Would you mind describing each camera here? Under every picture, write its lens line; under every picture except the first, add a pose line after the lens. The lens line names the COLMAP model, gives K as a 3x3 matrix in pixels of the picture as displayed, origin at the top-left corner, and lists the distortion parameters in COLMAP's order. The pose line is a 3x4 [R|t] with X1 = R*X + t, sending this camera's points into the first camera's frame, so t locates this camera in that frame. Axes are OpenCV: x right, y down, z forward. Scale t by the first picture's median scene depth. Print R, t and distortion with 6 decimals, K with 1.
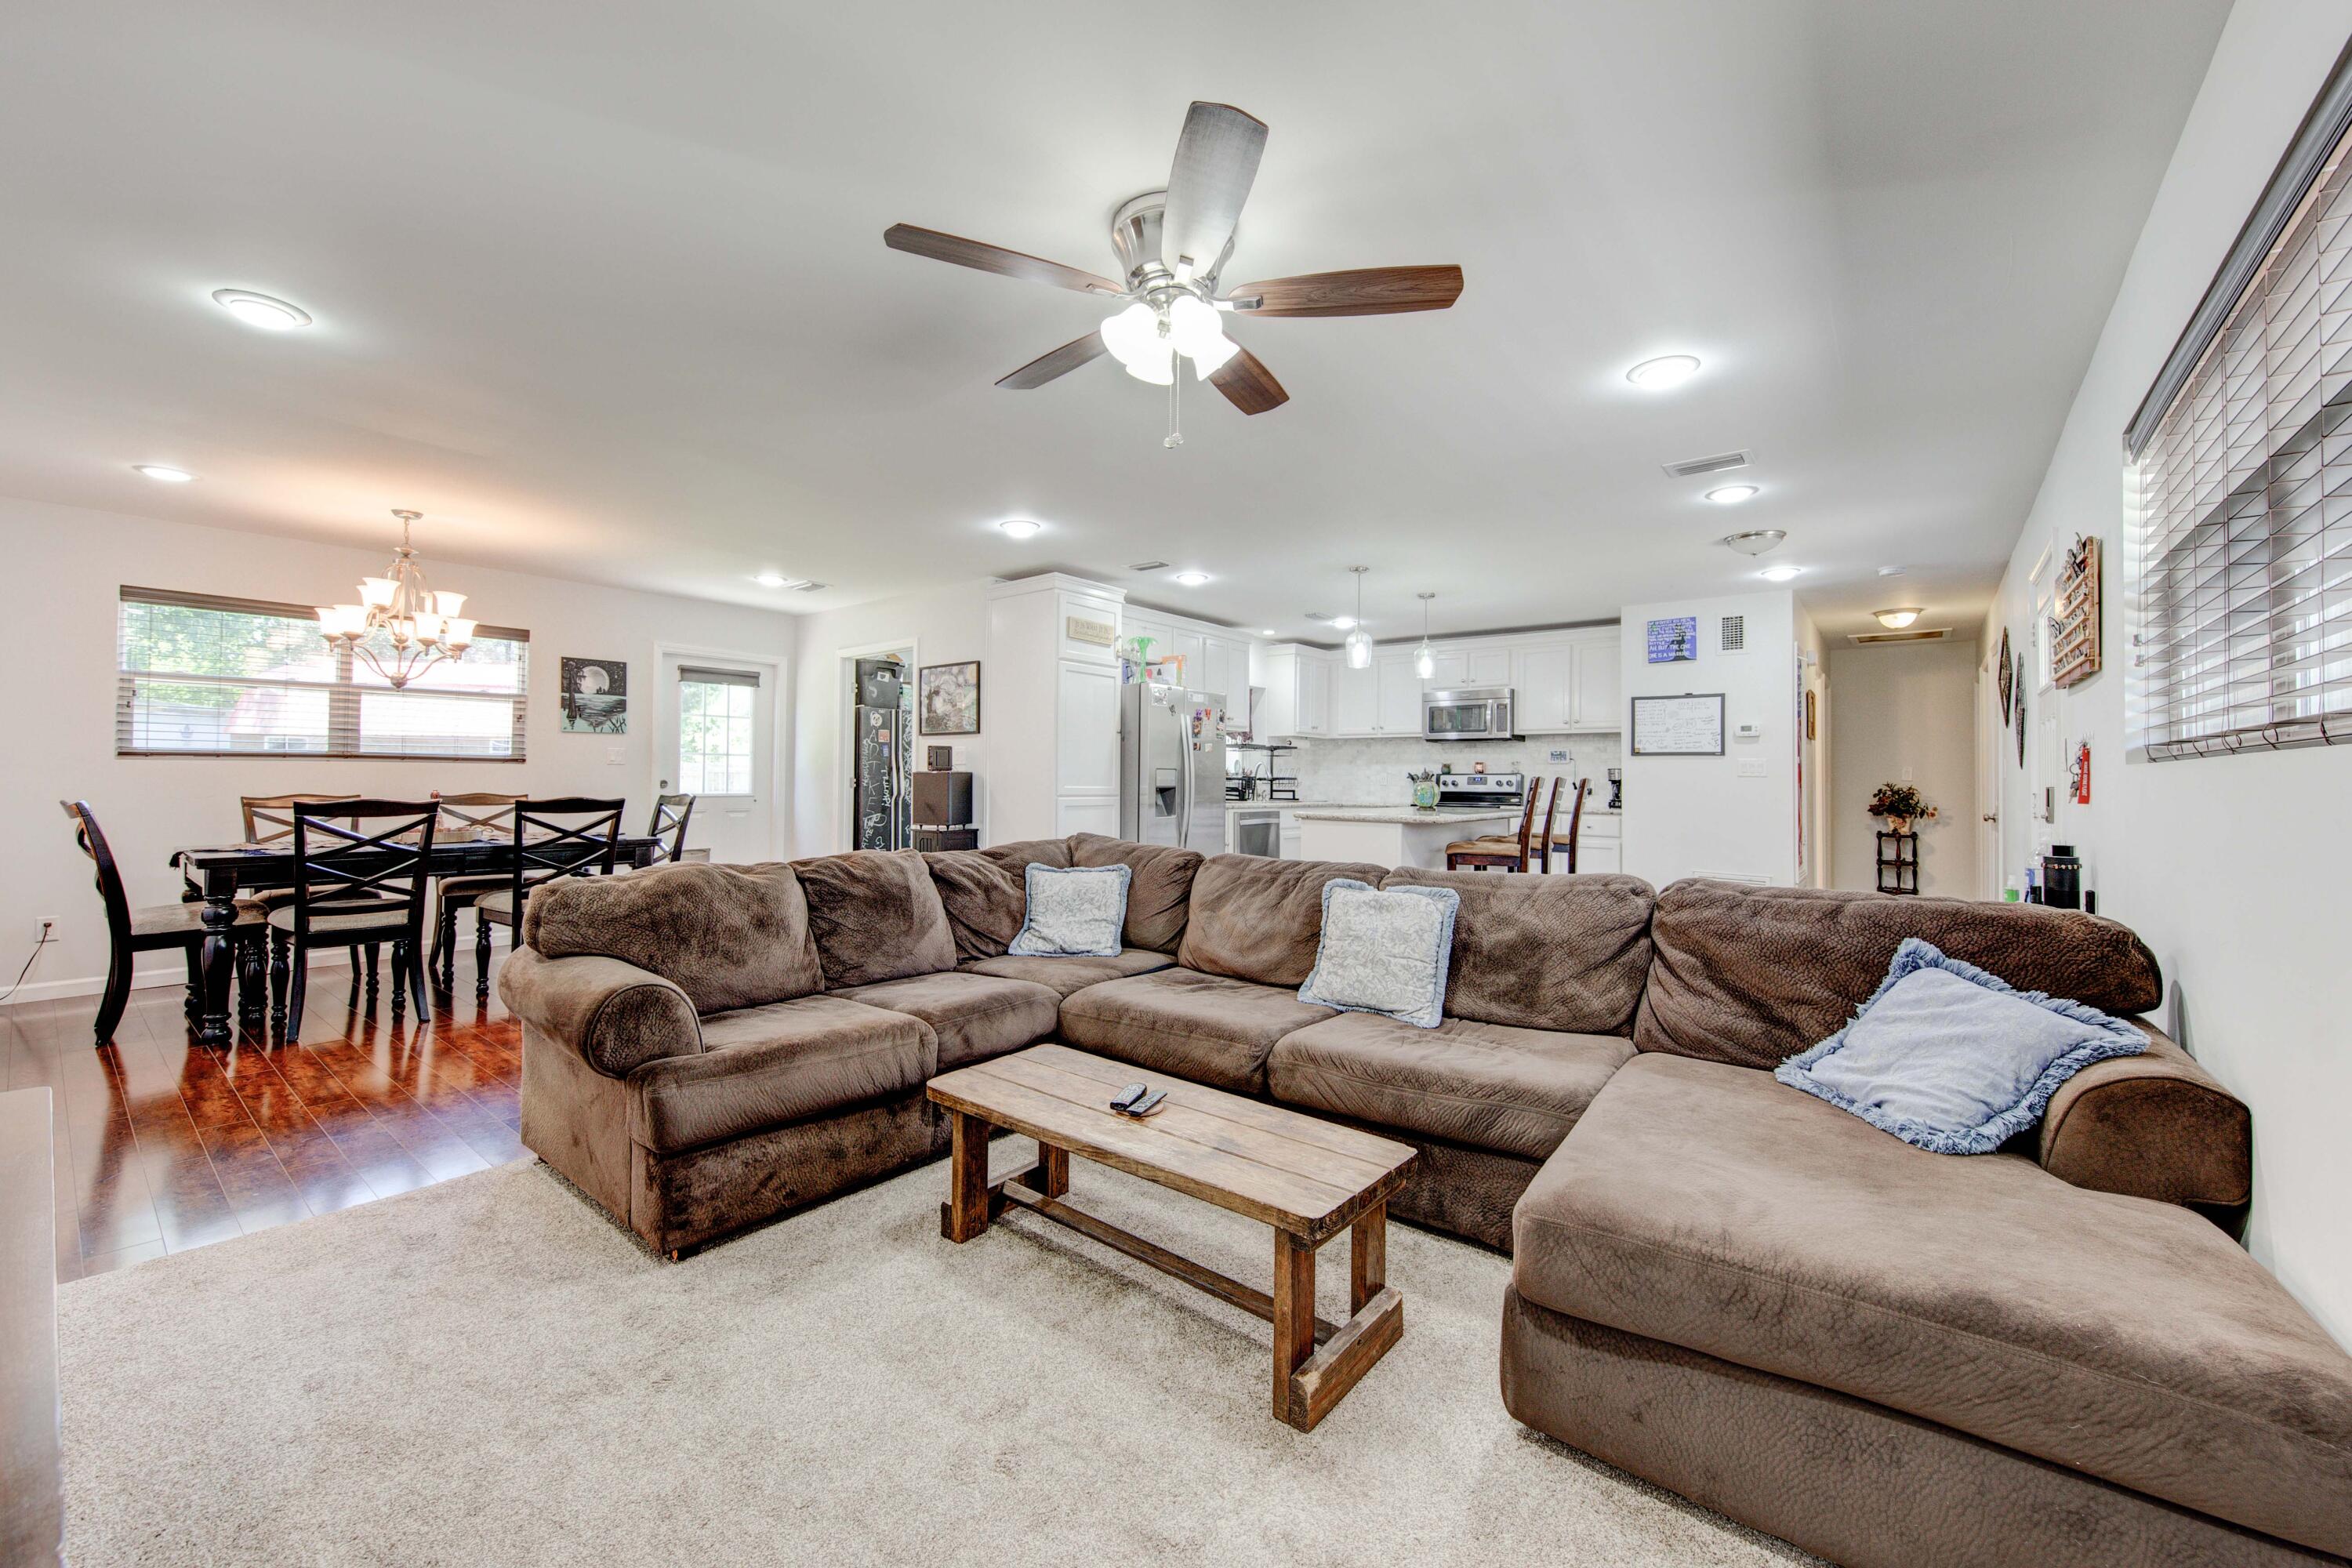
lens RADIAL K [[916.7, 0, 1158.3], [0, 916.7, 766.6], [0, 0, 1]] dist [0.011980, 0.000001]
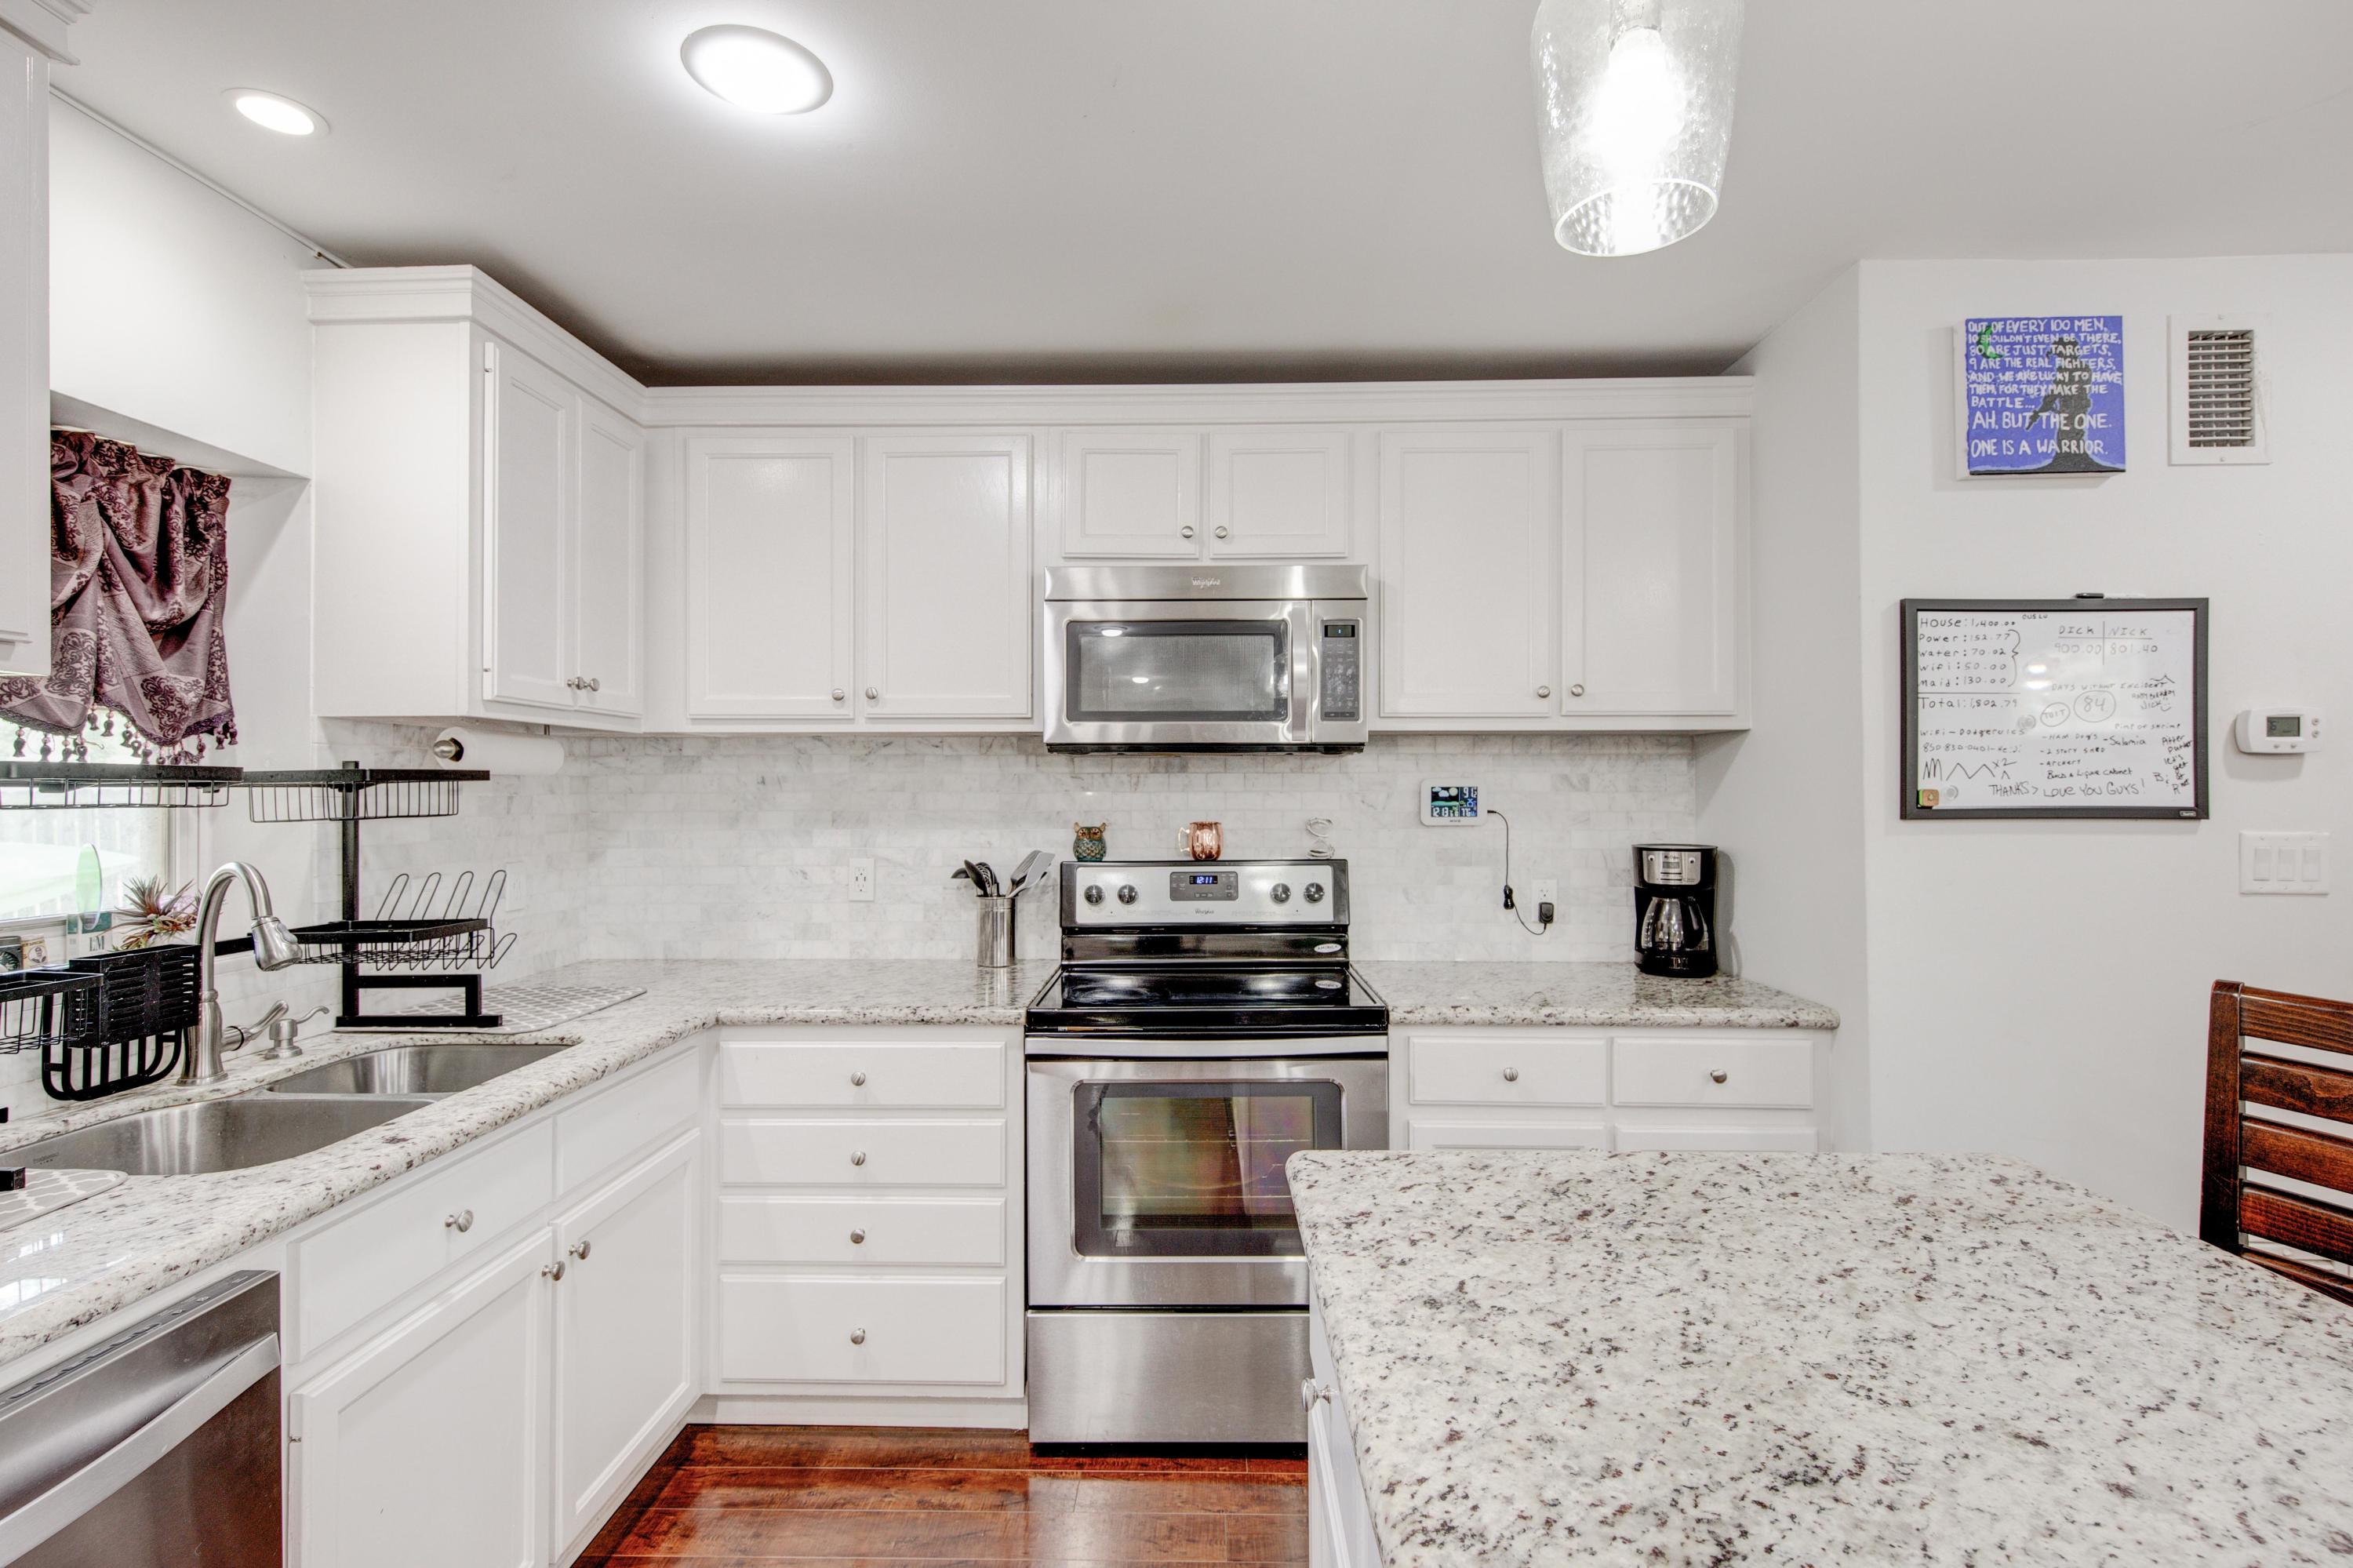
lens RADIAL K [[1072.9, 0, 1175.2], [0, 1072.9, 778.1], [0, 0, 1]] dist [0.016324, -0.008451]
pose [[0.790734, -0.008533, 0.612101, 0.159242], [0.002043, 0.999934, 0.011301, -0.028619], [-0.612157, -0.007686, 0.790699, 0.905093]]
